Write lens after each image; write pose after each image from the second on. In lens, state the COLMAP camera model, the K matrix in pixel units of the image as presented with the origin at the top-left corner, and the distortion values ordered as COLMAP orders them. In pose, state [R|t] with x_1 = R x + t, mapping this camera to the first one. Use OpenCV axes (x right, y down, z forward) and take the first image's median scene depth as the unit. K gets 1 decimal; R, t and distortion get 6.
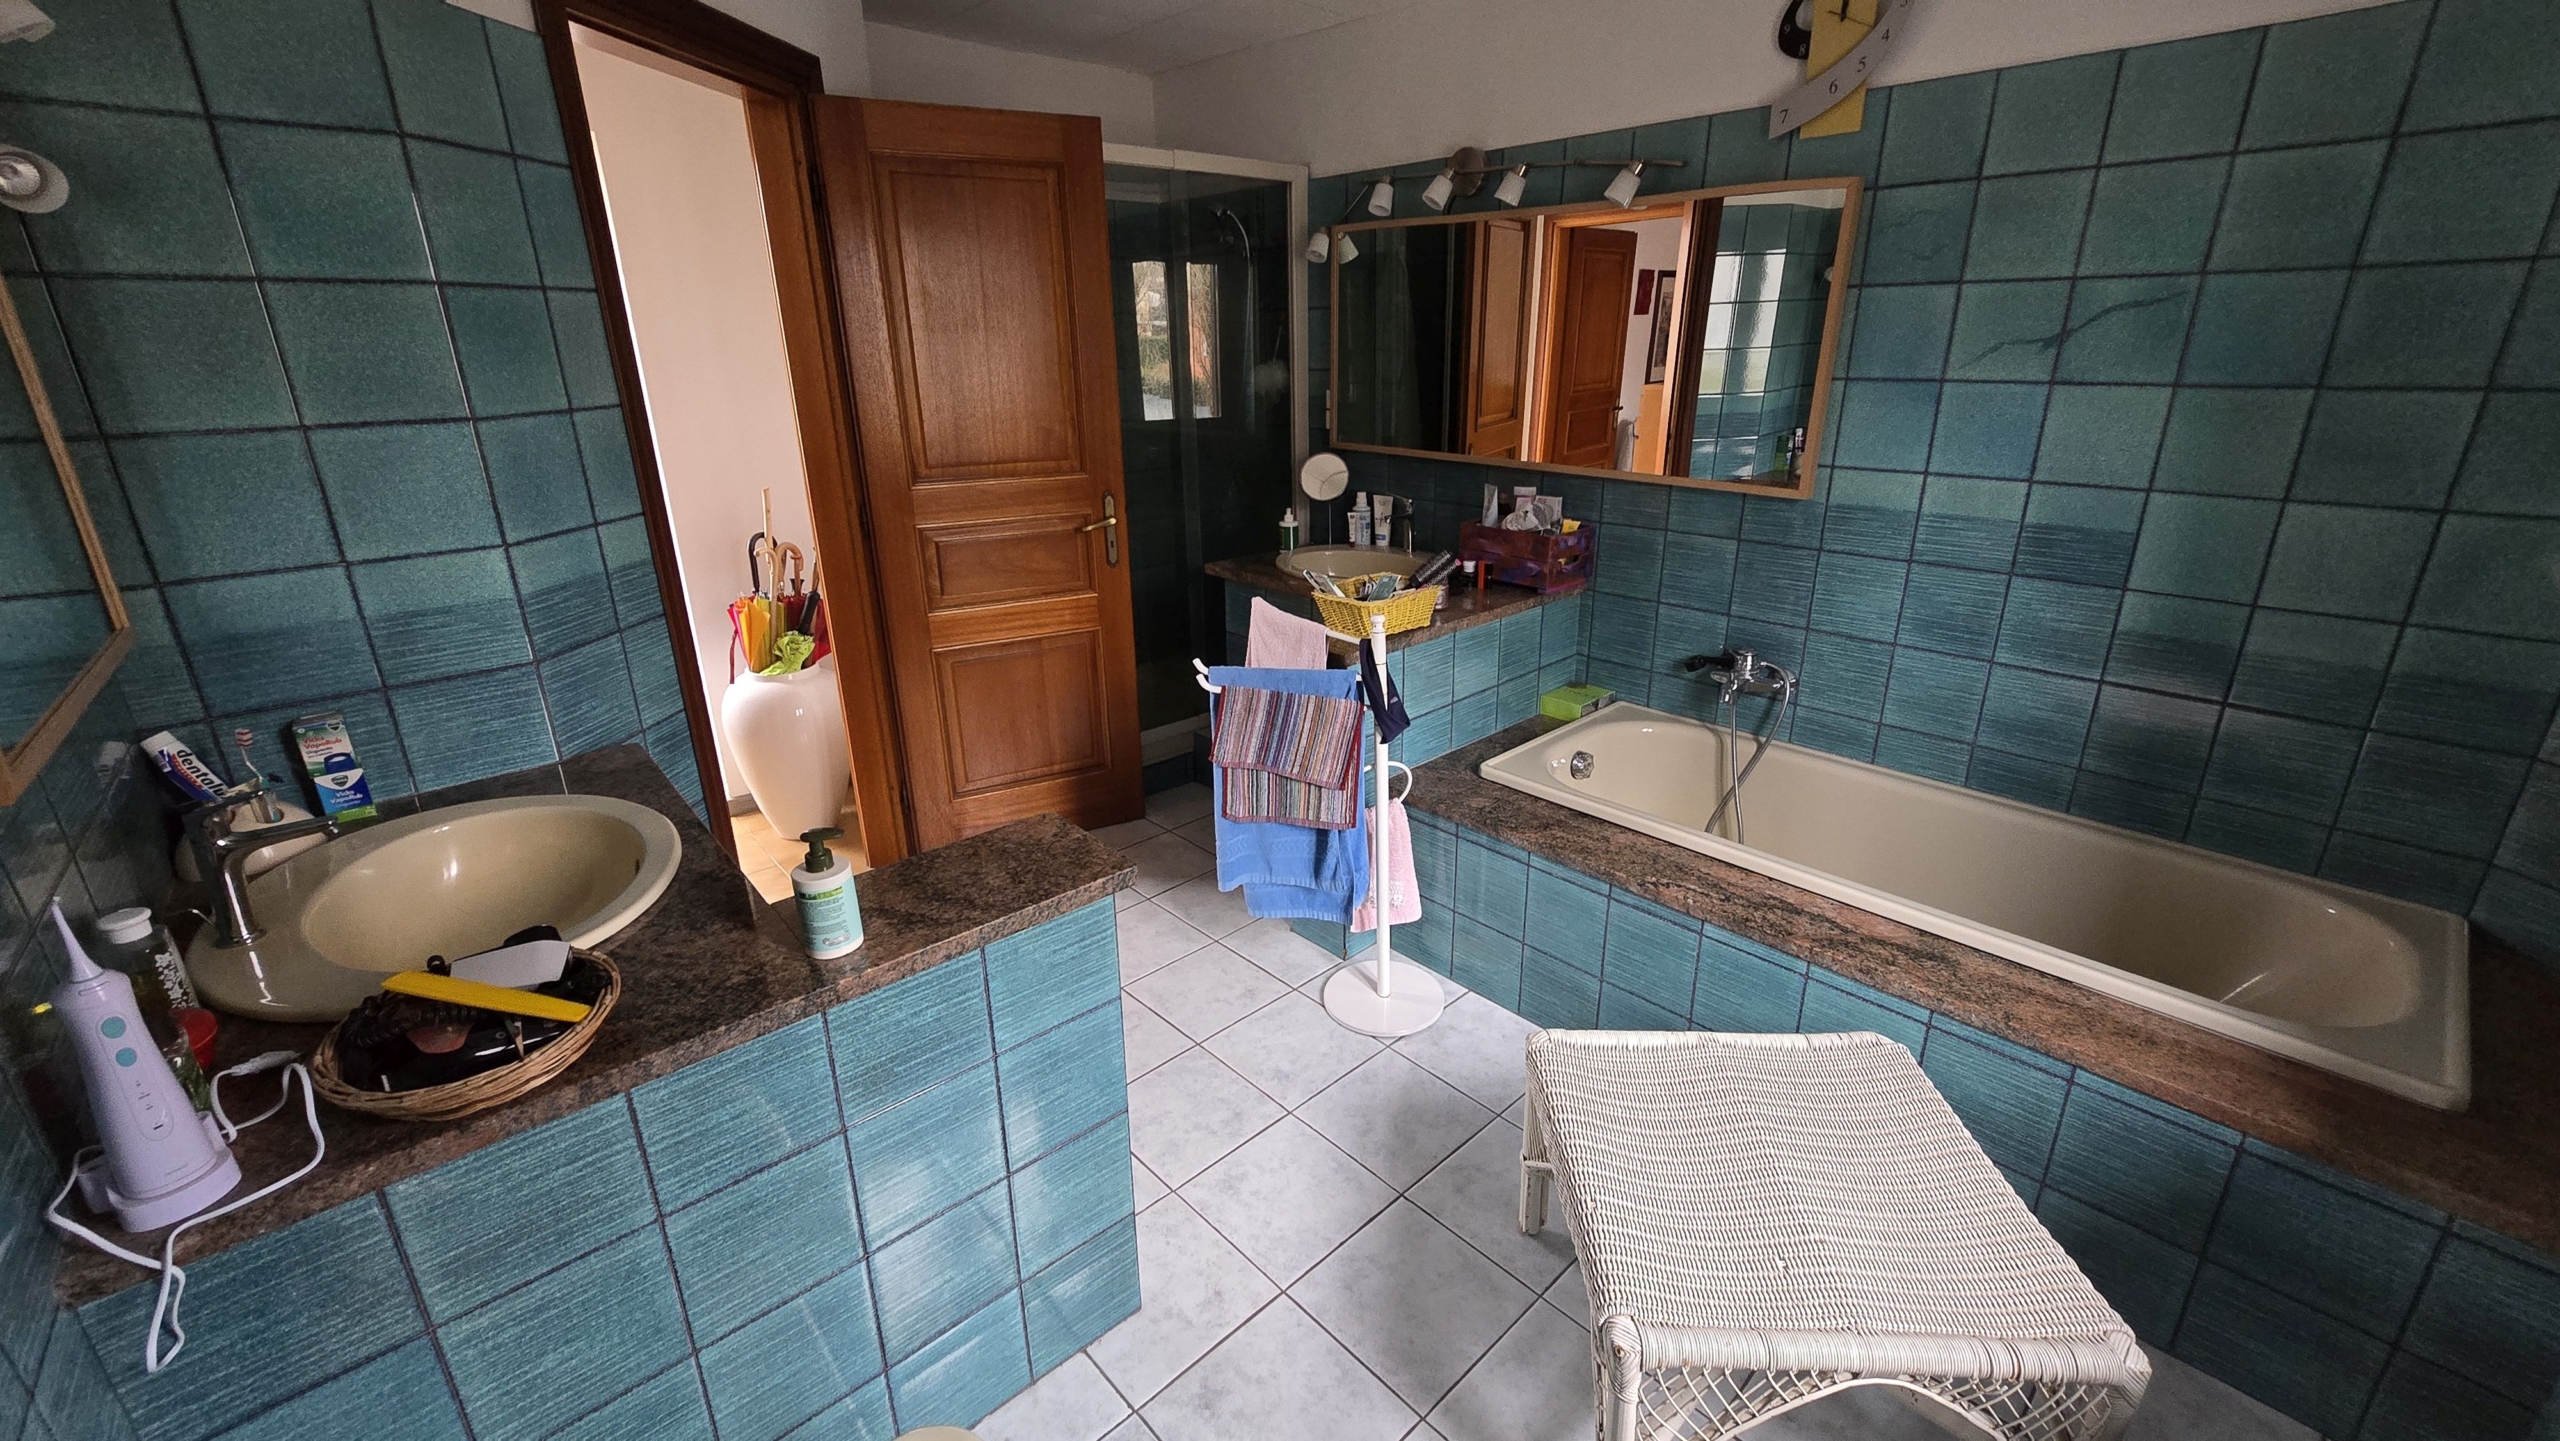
lens RADIAL K [[1046.8, 0, 1307.8], [0, 1046.8, 687.5], [0, 0, 1]] dist [-0.005935, -0.000404]
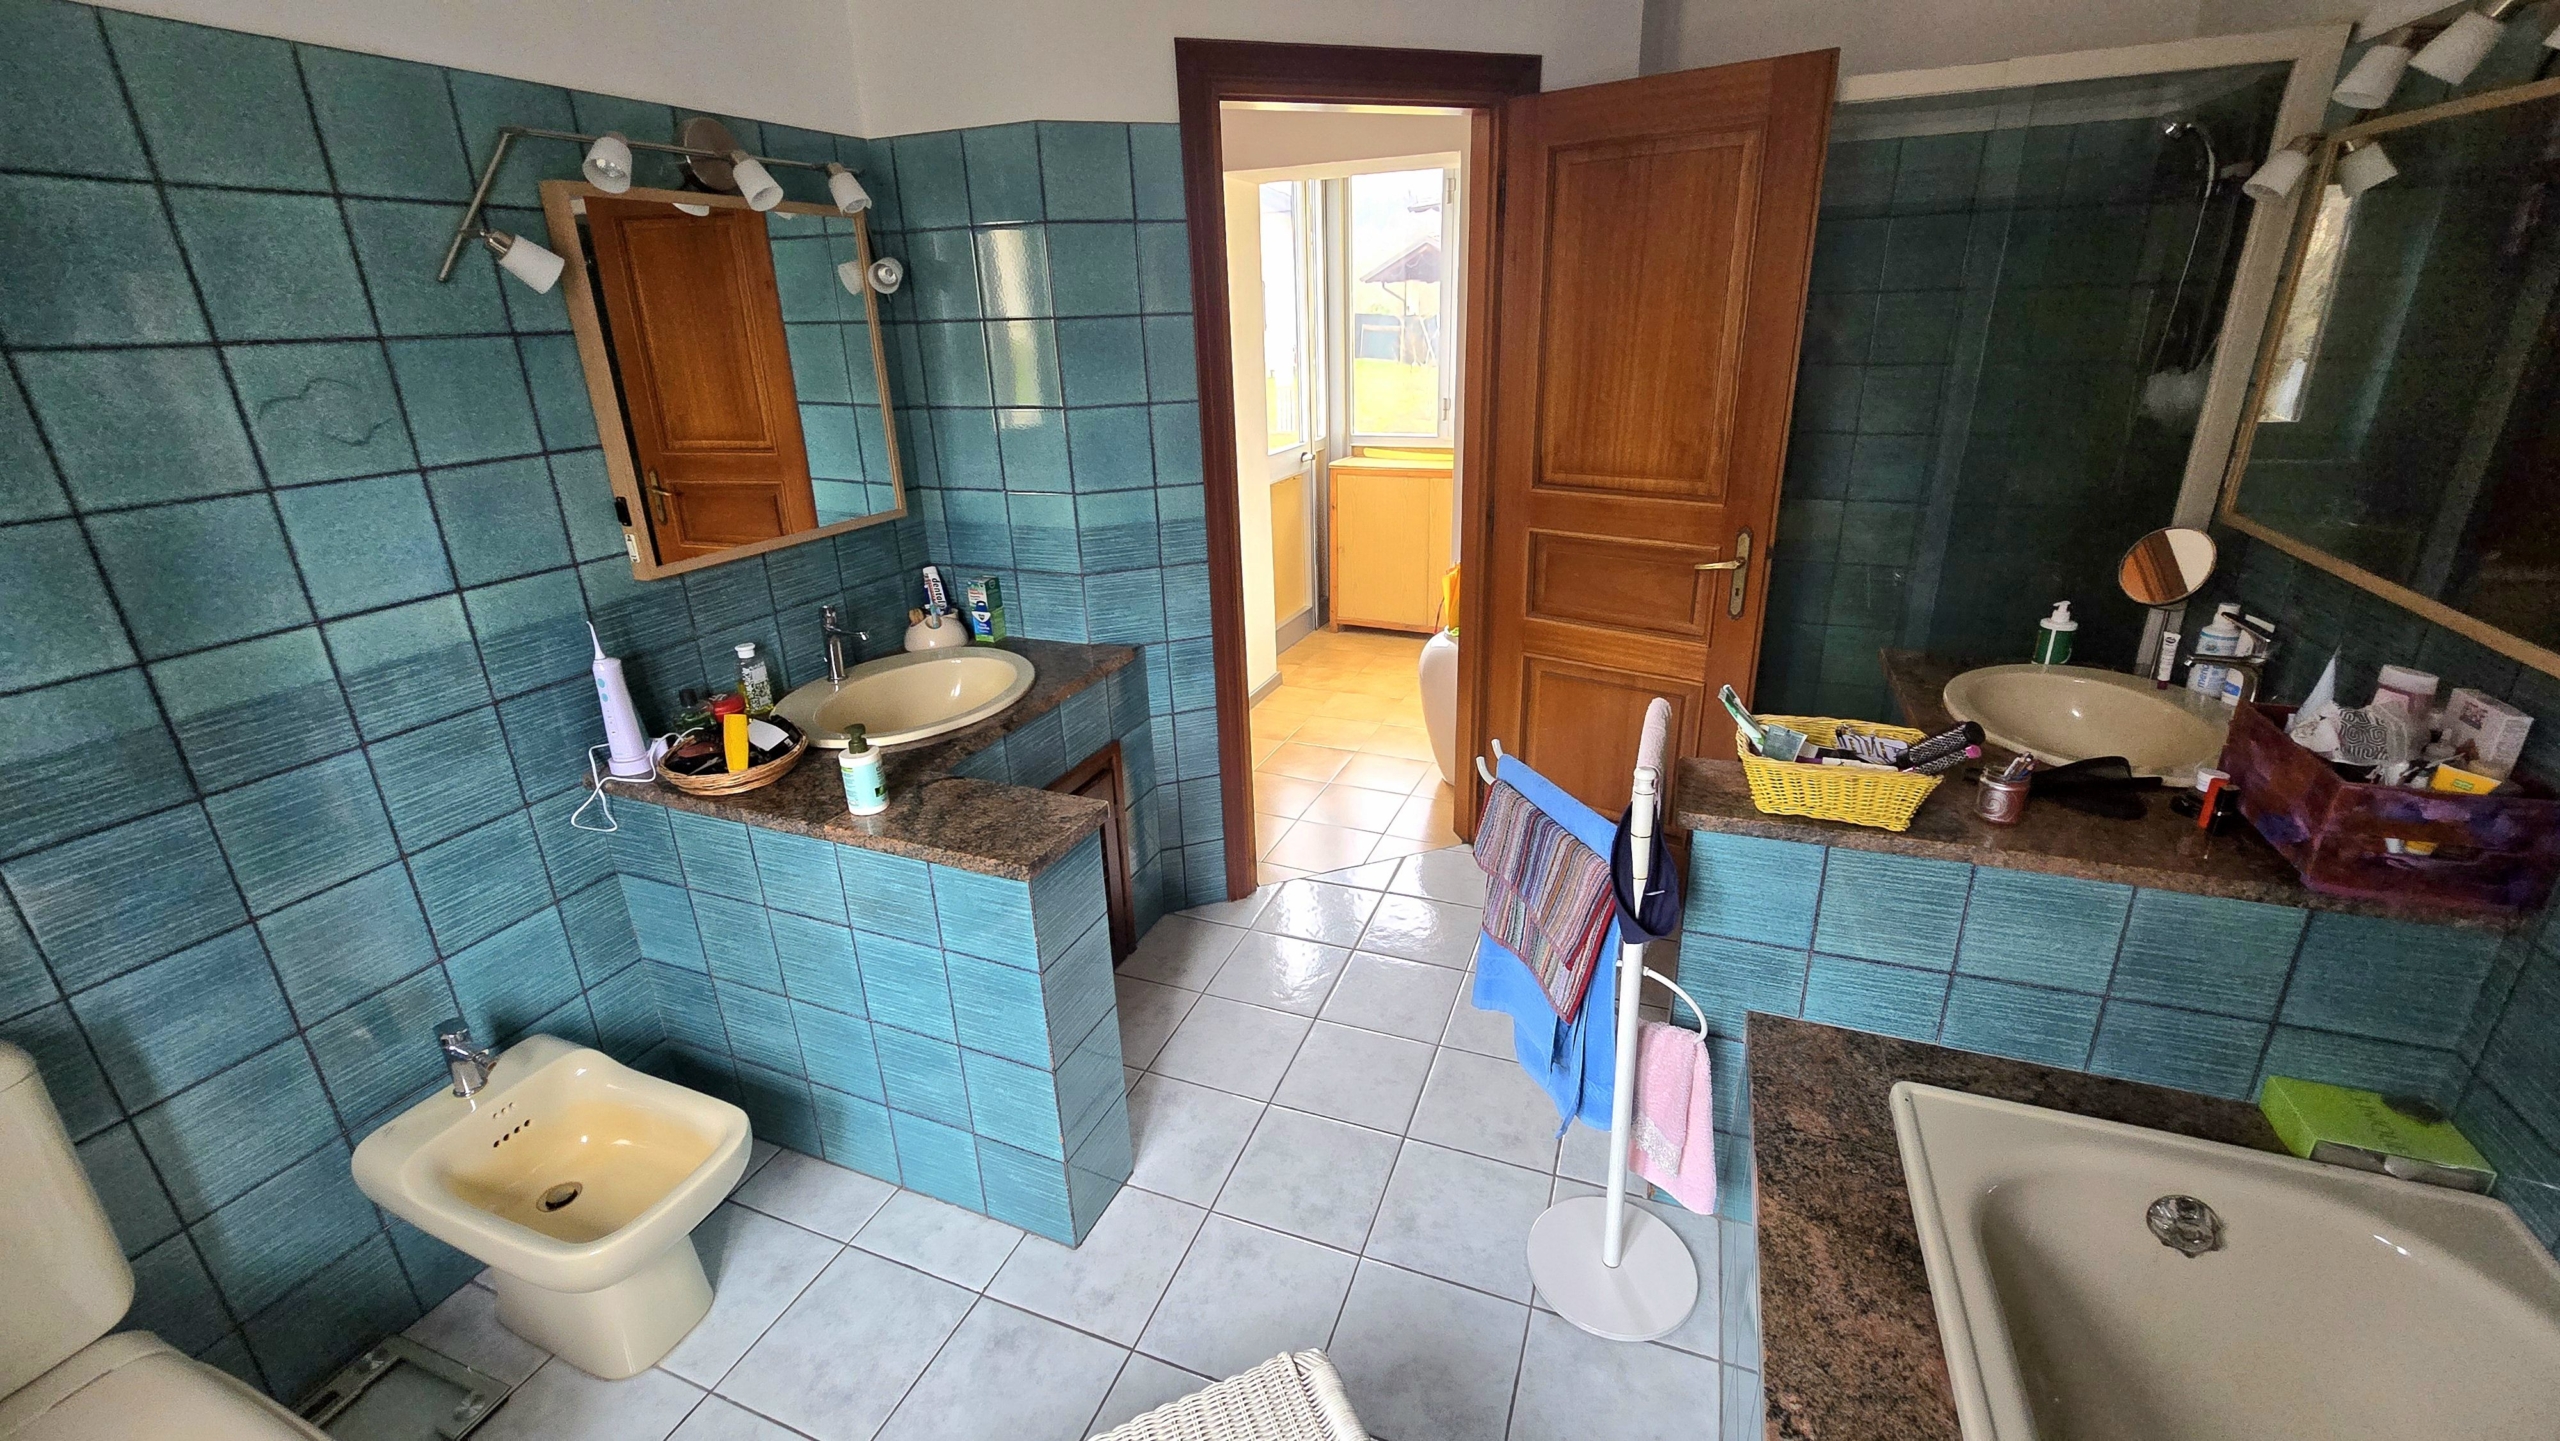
lens RADIAL K [[1043.9, 0, 1284.6], [0, 1043.9, 694.7], [0, 0, 1]] dist [-0.002372, 0.000504]
pose [[0.421316, 0.309542, -0.852453, 0.620397], [-0.264886, 0.940964, 0.210766, -0.226779], [0.867369, 0.137004, 0.478436, 0.514199]]
